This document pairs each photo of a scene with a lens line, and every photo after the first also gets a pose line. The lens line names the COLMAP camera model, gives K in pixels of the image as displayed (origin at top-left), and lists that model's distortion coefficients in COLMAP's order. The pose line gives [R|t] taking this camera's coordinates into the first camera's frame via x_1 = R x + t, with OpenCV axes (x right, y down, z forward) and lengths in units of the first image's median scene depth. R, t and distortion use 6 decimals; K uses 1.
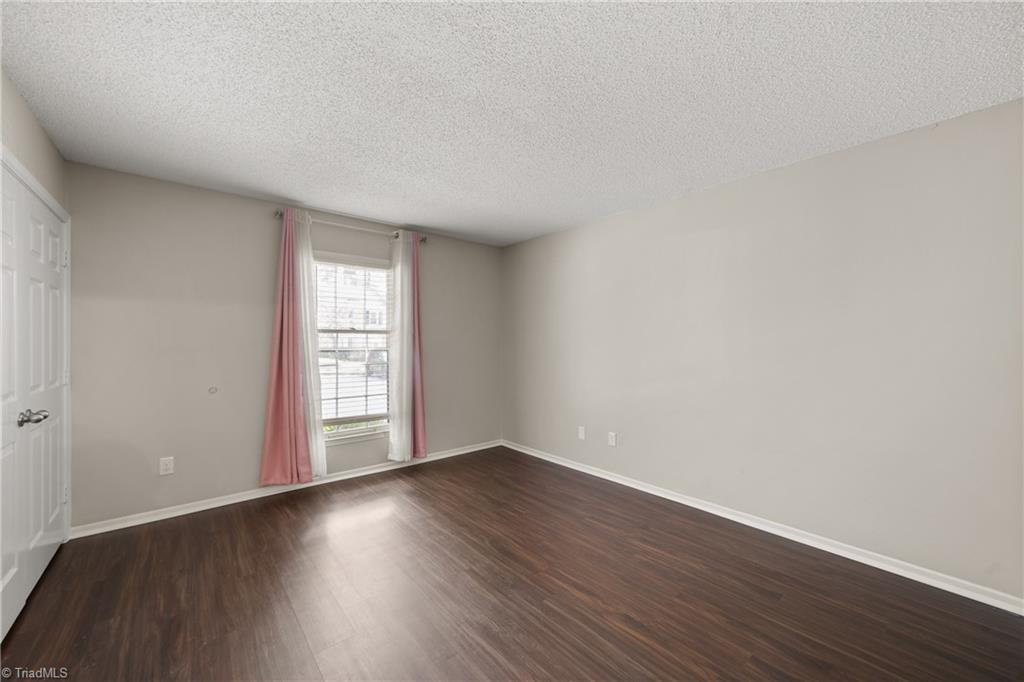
lens RADIAL K [[397.0, 0, 513.6], [0, 397.0, 339.8], [0, 0, 1]] dist [-0.013044, 0.003778]
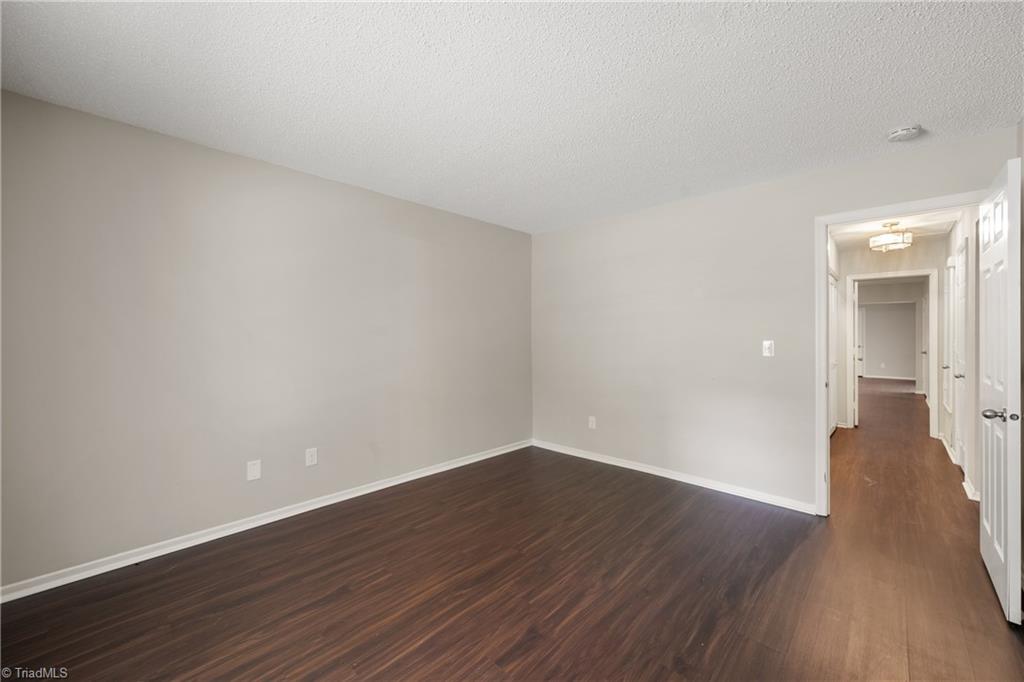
lens RADIAL K [[397.0, 0, 516.3], [0, 397.0, 333.9], [0, 0, 1]] dist [-0.013044, 0.003778]
pose [[-0.103660, 0.001284, 0.994612, -0.849745], [0.001250, 0.999999, -0.001161, 0.001933], [-0.994612, 0.001123, -0.103662, 0.967359]]
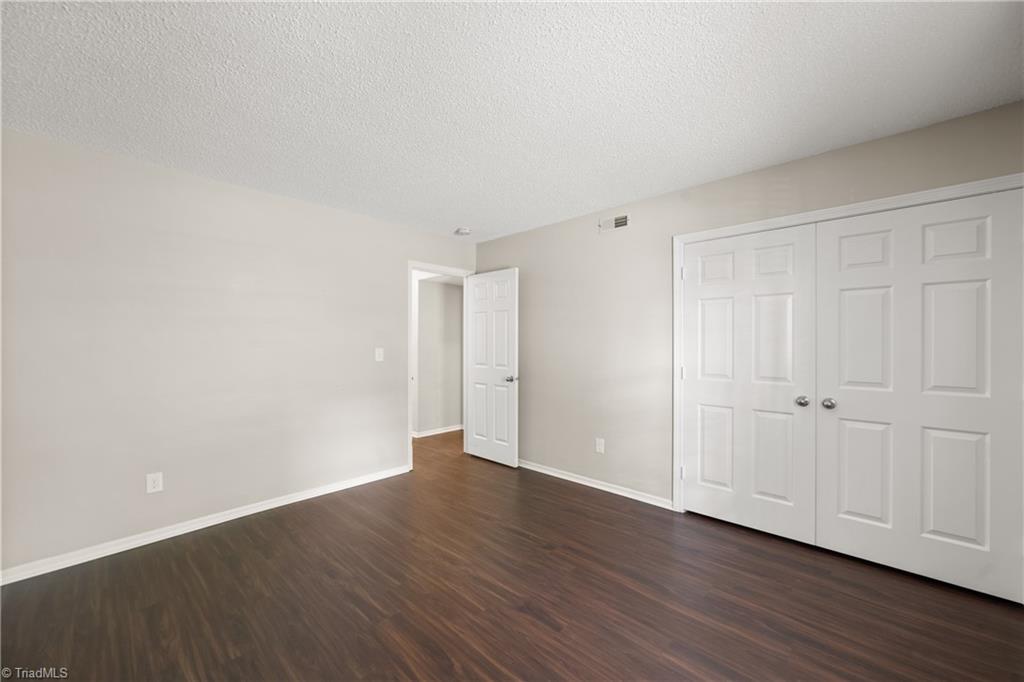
lens RADIAL K [[397.0, 0, 516.0], [0, 397.0, 344.7], [0, 0, 1]] dist [-0.013044, 0.003778]
pose [[-0.993064, 0.003764, -0.117516, -0.086667], [0.003417, 0.999989, 0.003158, 0.004469], [0.117527, 0.002735, -0.993066, 1.611435]]
